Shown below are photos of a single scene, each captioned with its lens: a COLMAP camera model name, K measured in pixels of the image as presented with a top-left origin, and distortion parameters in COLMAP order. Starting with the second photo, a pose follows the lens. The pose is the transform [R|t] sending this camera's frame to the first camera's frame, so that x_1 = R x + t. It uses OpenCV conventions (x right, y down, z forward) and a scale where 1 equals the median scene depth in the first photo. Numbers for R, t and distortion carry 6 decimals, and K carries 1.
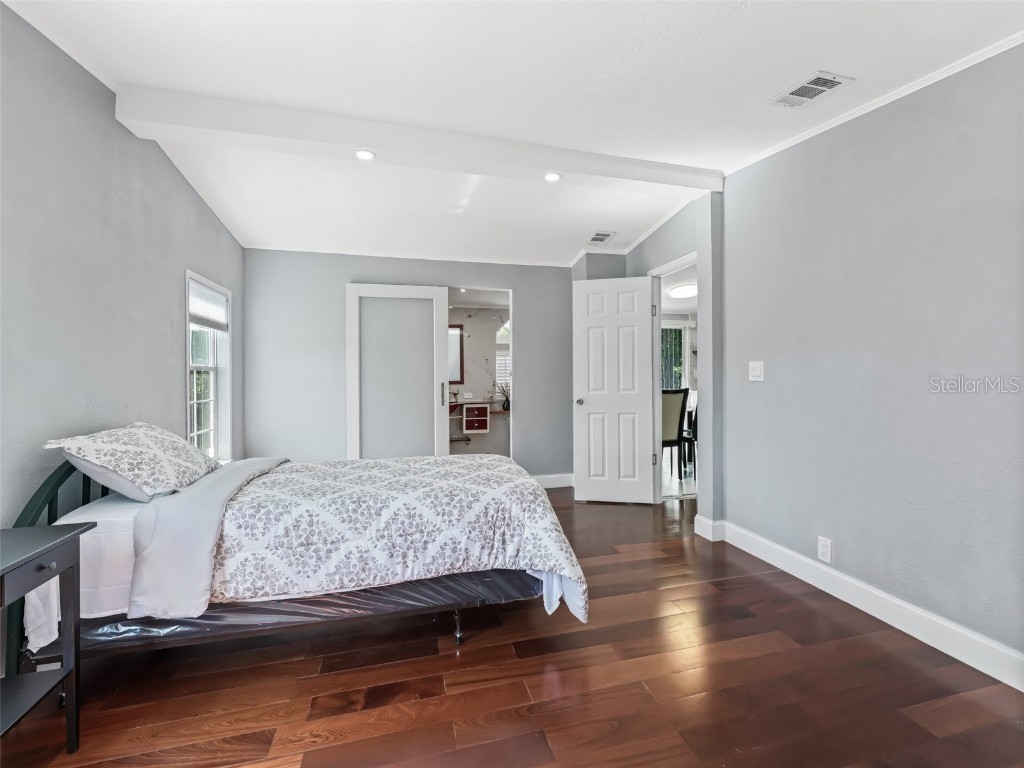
lens RADIAL K [[485.7, 0, 512.3], [0, 485.7, 376.1], [0, 0, 1]] dist [-0.005642, 0.000102]
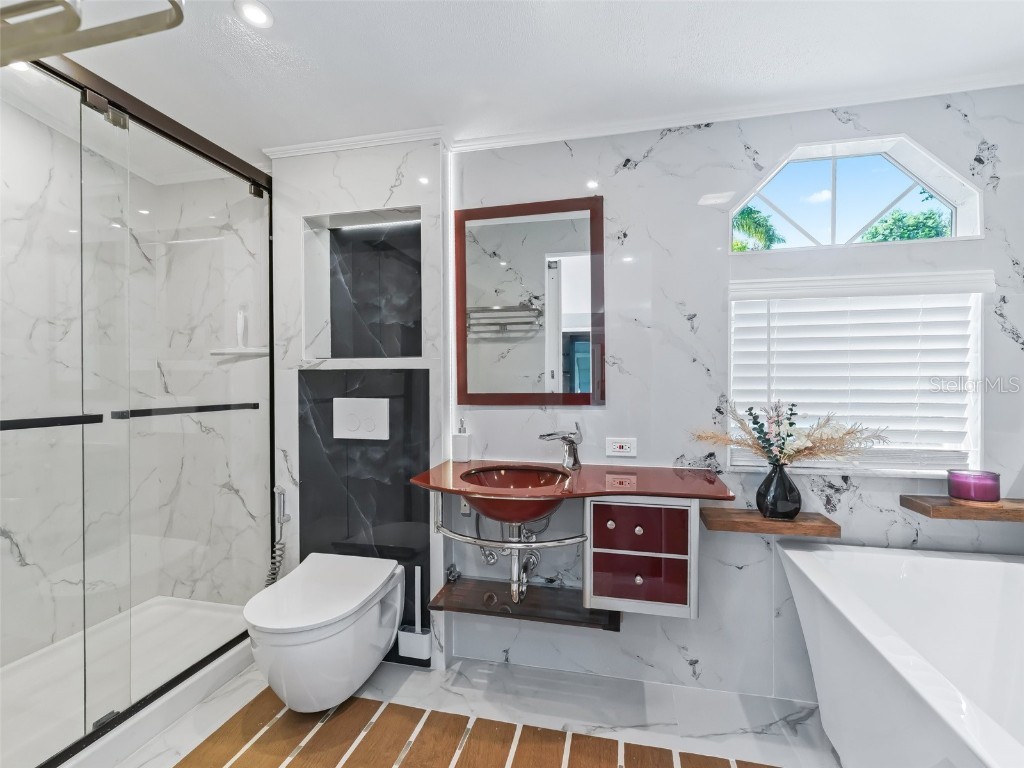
lens RADIAL K [[485.7, 0, 509.2], [0, 485.7, 382.5], [0, 0, 1]] dist [-0.005642, 0.000102]
pose [[0.900066, 0.000708, -0.435754, -0.027197], [-0.002184, 0.999993, -0.002886, 0.004585], [0.435749, 0.003550, 0.900061, 0.741623]]
